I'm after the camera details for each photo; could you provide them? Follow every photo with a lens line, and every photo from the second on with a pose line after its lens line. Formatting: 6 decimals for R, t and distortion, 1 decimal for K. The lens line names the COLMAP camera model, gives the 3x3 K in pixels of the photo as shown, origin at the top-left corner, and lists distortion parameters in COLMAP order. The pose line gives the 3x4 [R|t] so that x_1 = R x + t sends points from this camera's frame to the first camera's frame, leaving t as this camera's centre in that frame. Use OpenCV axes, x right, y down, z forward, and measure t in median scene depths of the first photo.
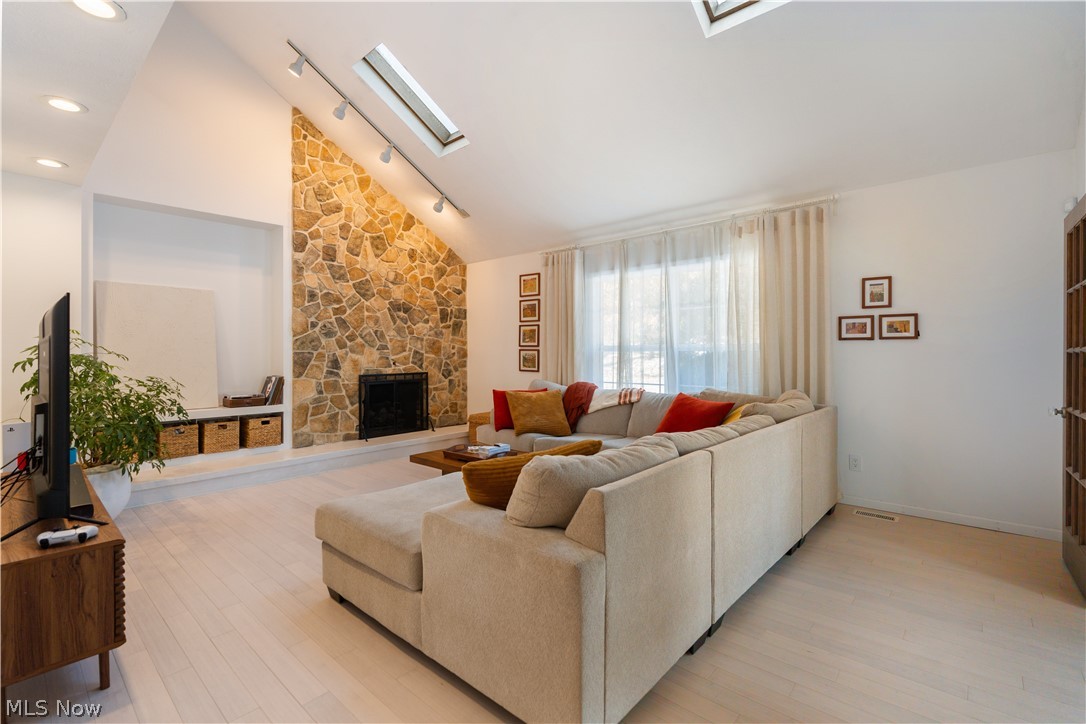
lens RADIAL K [[494.0, 0, 539.9], [0, 494.0, 358.7], [0, 0, 1]] dist [-0.004384, 0.001232]
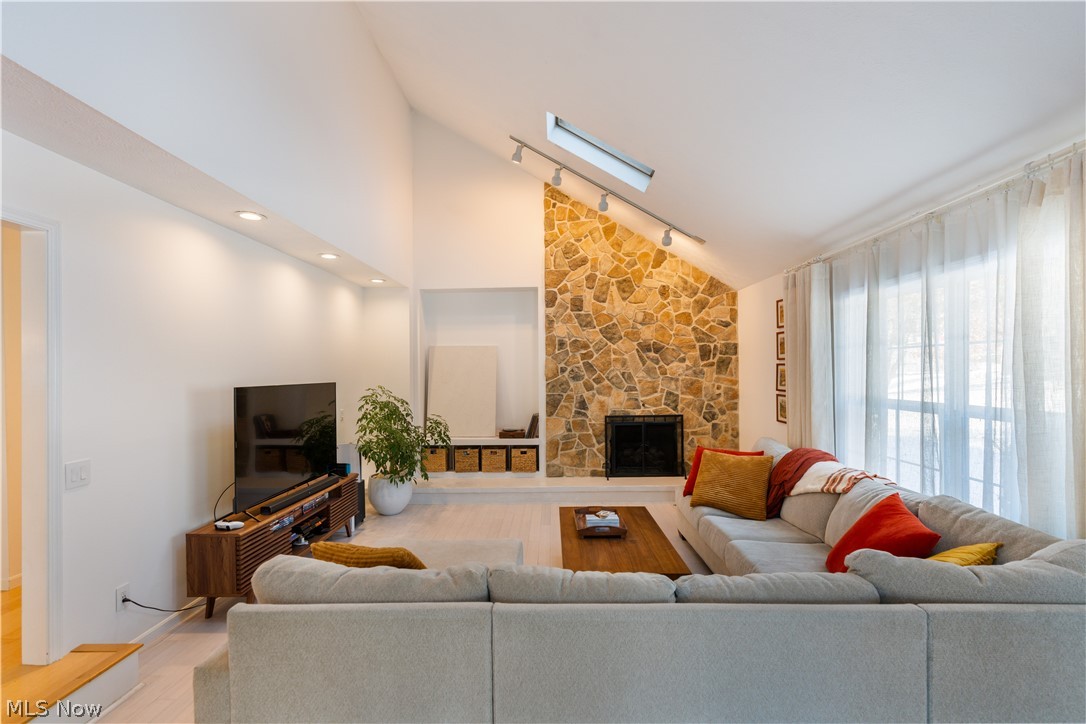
lens RADIAL K [[494.0, 0, 543.1], [0, 494.0, 379.5], [0, 0, 1]] dist [-0.004384, 0.001232]
pose [[0.648766, 0.009702, -0.760926, 0.365802], [0.000621, 0.999912, 0.013279, -0.061224], [0.760988, -0.009087, 0.648702, 0.231085]]
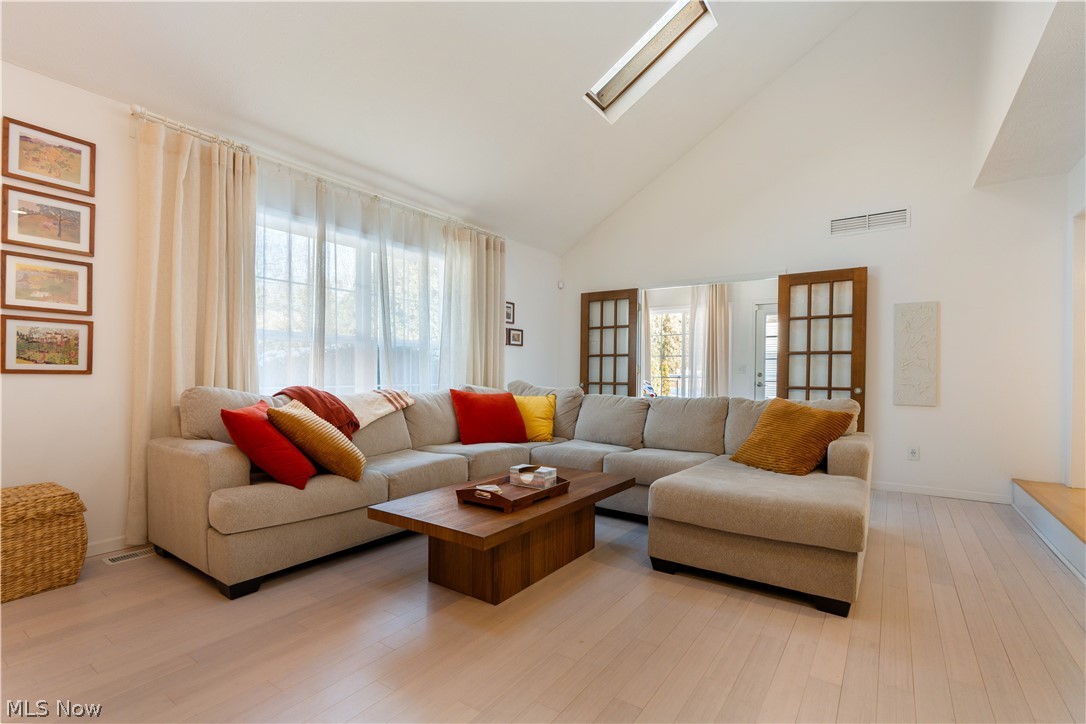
lens RADIAL K [[494.0, 0, 542.8], [0, 494.0, 365.9], [0, 0, 1]] dist [-0.004384, 0.001232]
pose [[-0.101620, 0.005808, 0.994806, -0.529155], [-0.010627, 0.999920, -0.006923, 0.020788], [-0.994767, -0.011275, -0.101550, 0.734868]]
